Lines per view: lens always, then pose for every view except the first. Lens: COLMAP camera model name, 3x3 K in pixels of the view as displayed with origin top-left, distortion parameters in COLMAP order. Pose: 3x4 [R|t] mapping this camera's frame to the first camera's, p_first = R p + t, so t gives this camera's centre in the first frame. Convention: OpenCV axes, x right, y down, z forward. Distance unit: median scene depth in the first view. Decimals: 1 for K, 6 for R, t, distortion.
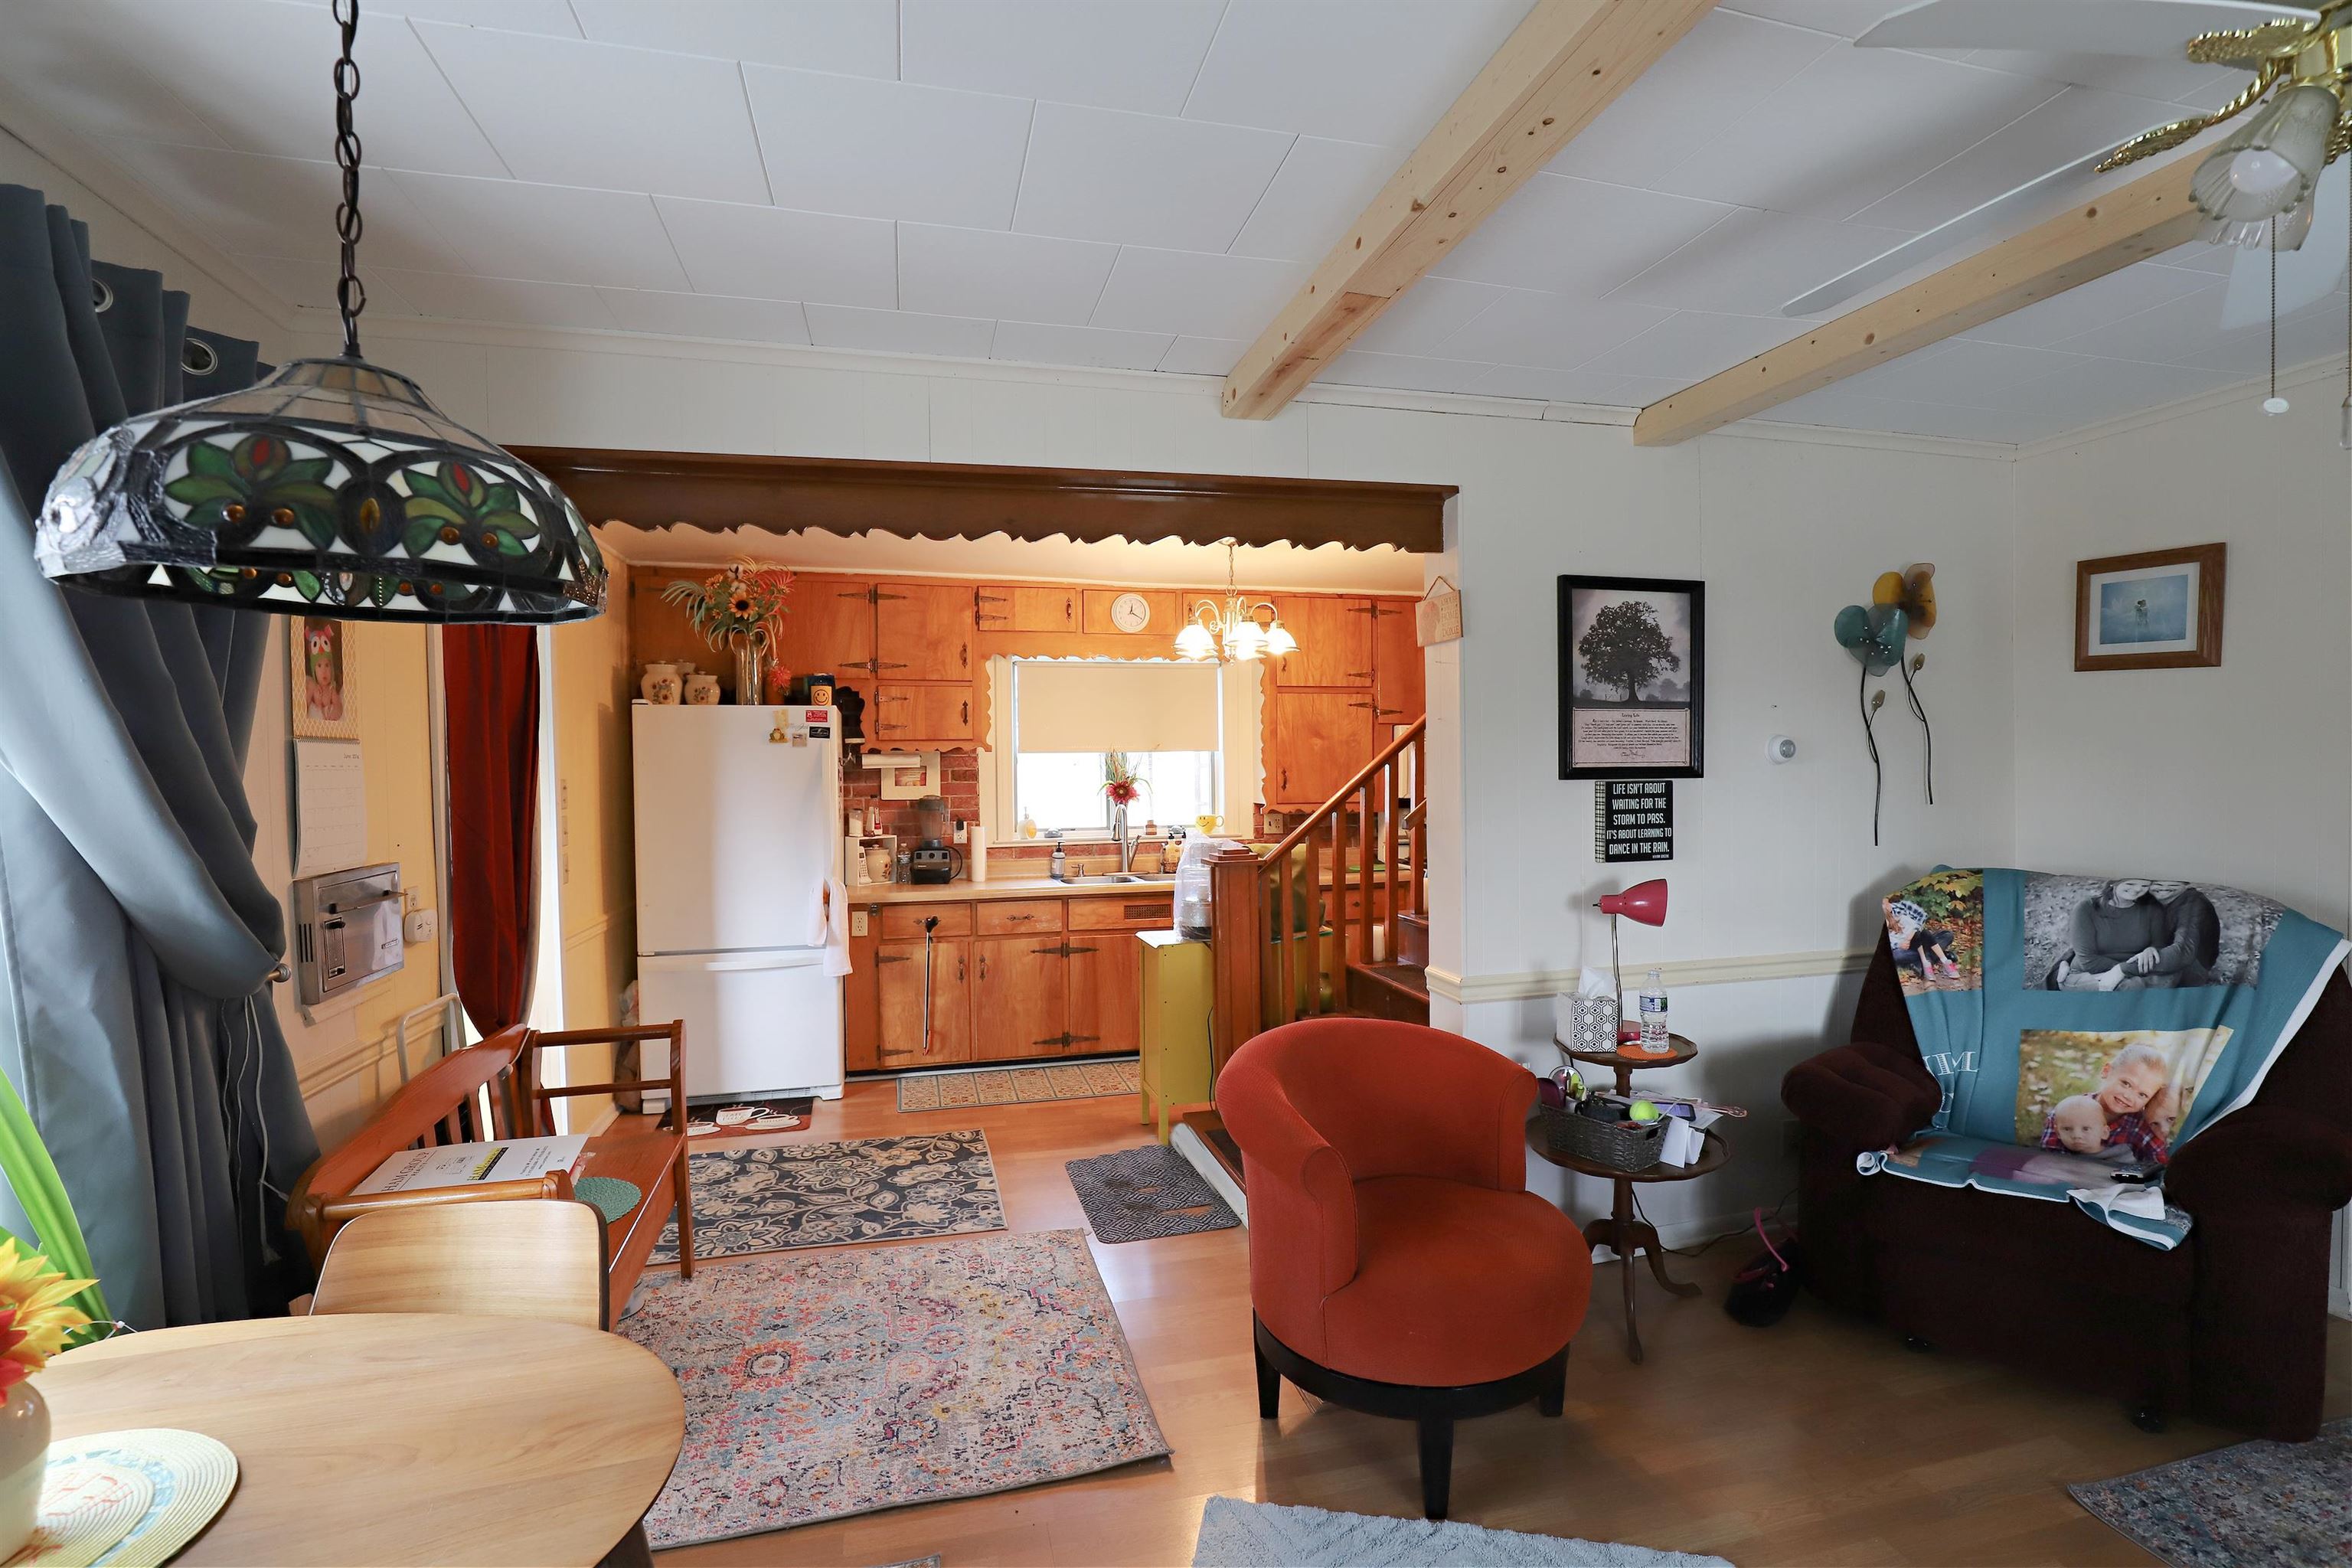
lens RADIAL K [[1100.8, 0, 1183.1], [0, 1100.8, 785.4], [0, 0, 1]] dist [-0.024953, 0.003503]
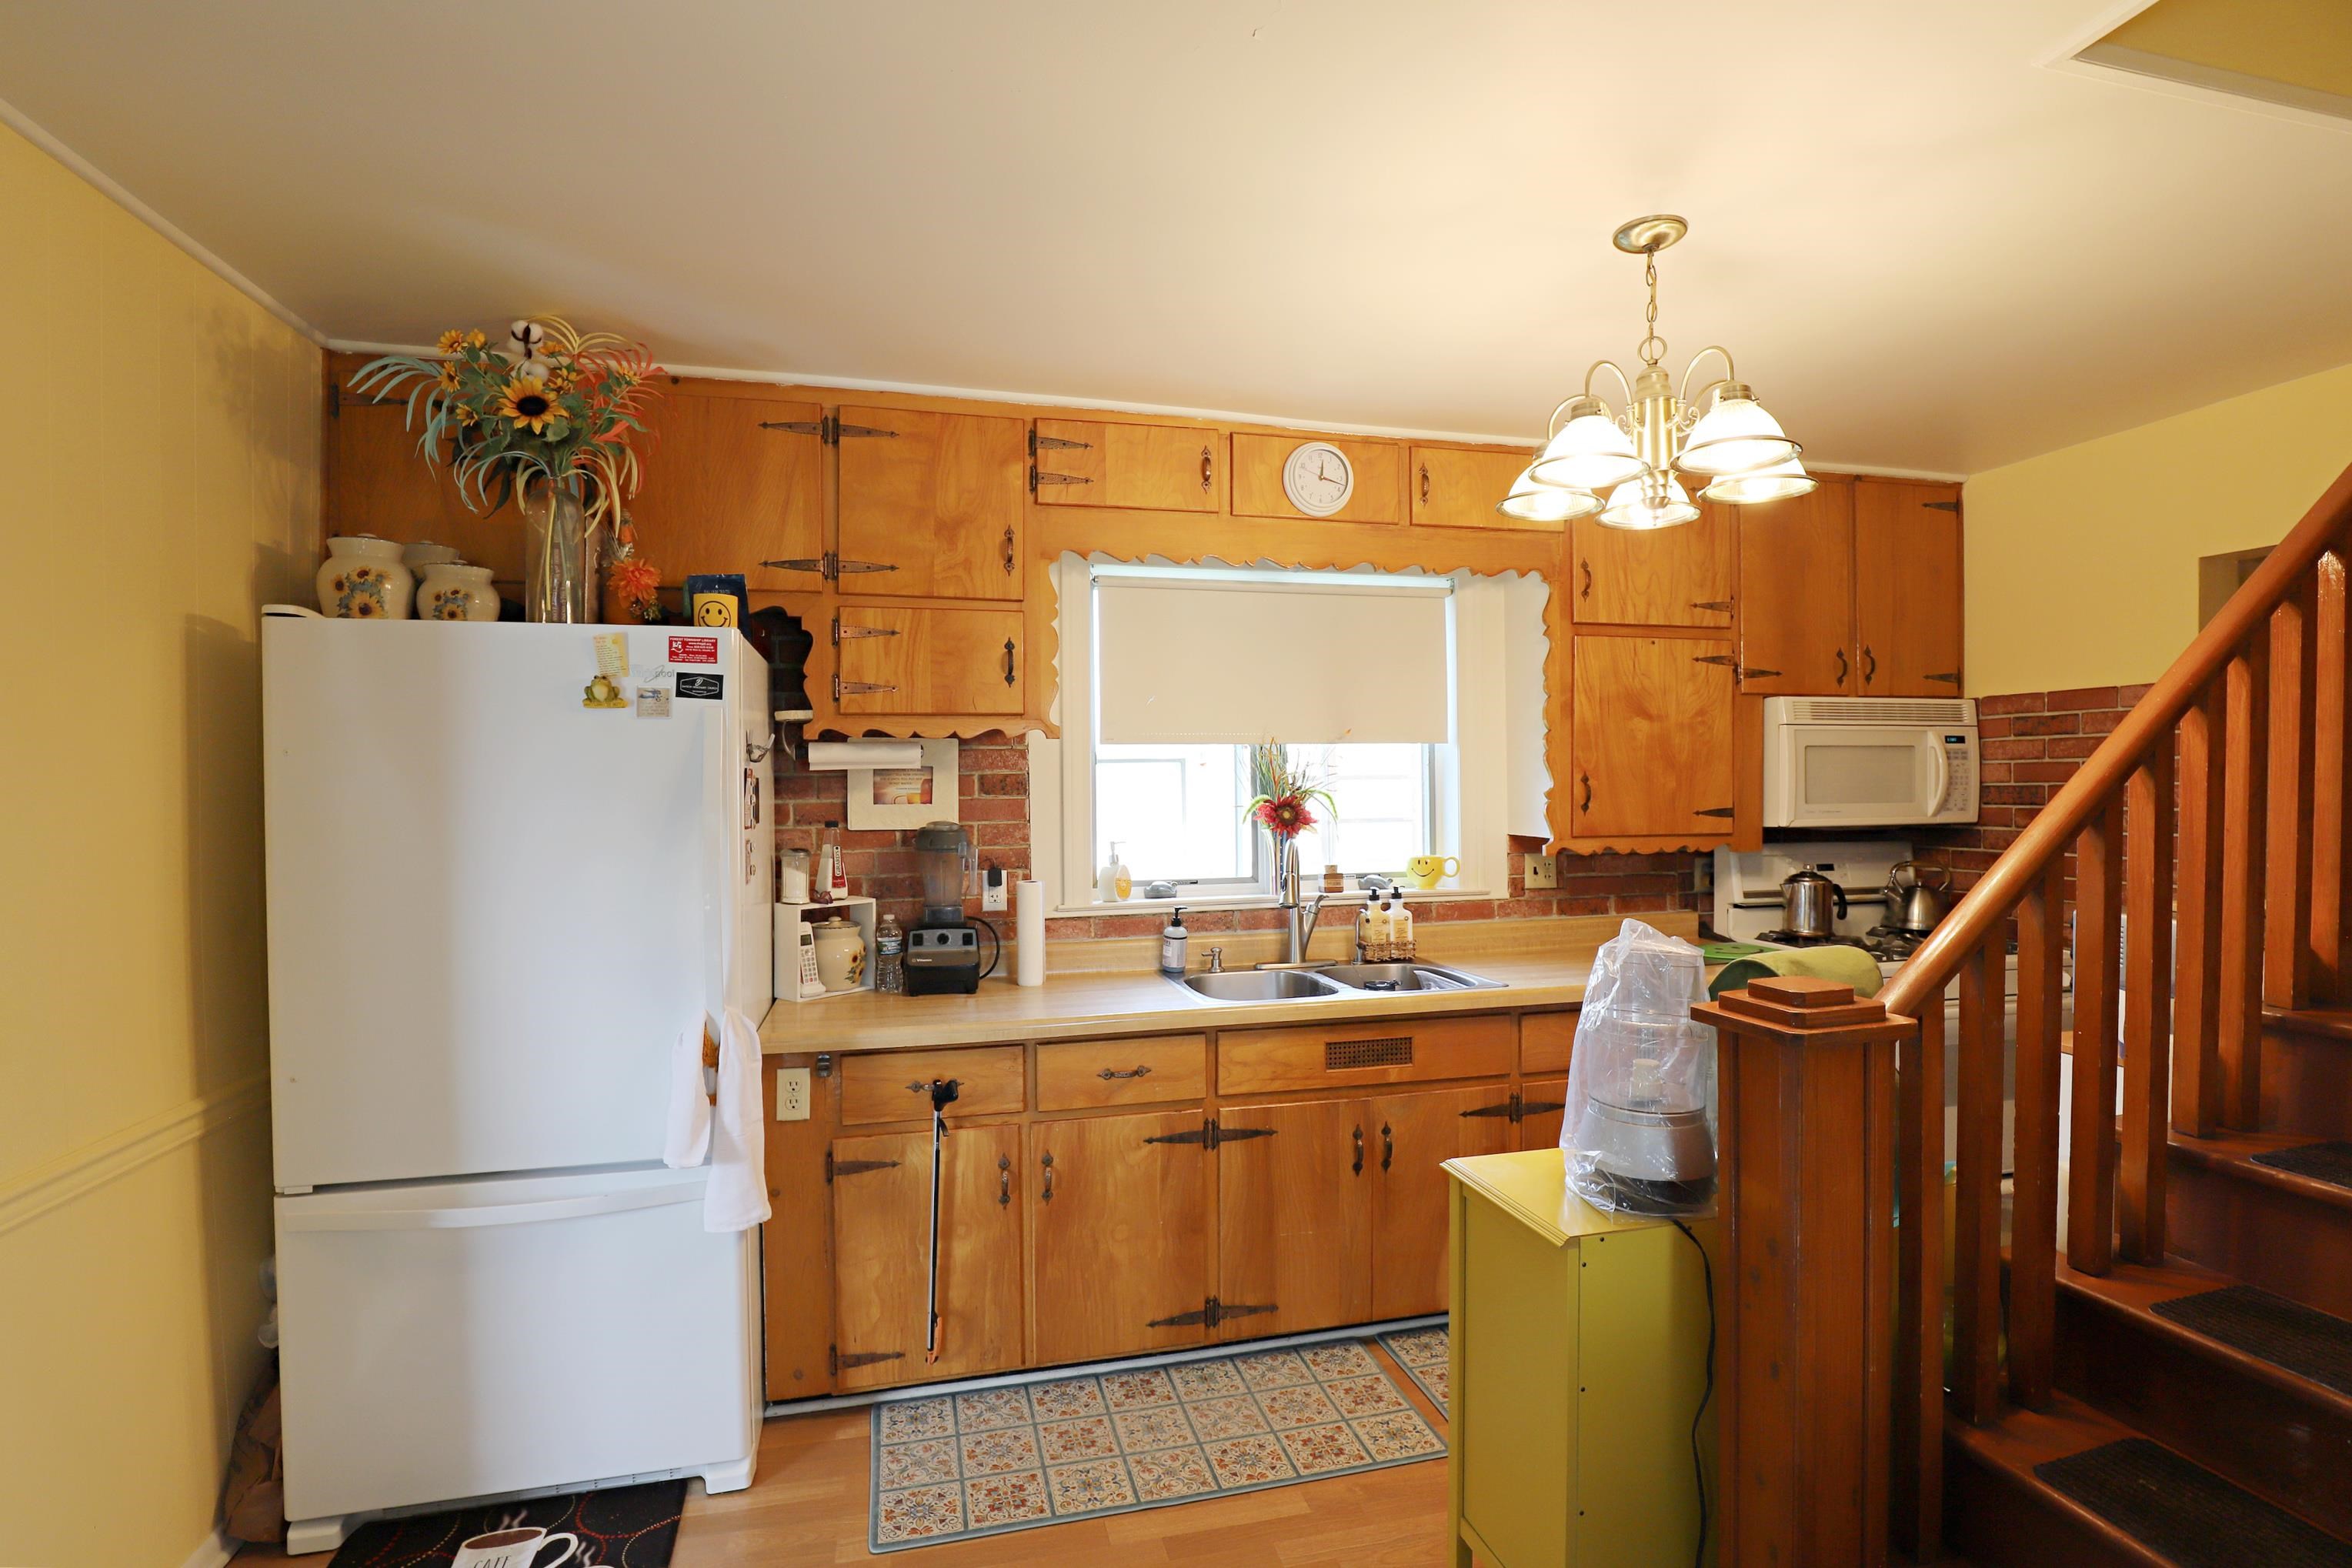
lens RADIAL K [[1100.8, 0, 1175.4], [0, 1100.8, 786.3], [0, 0, 1]] dist [-0.024953, 0.003503]
pose [[0.999993, 0.002643, -0.002507, -0.120165], [-0.002672, 0.999930, -0.011508, -0.002160], [0.002477, 0.011515, 0.999931, 0.490892]]
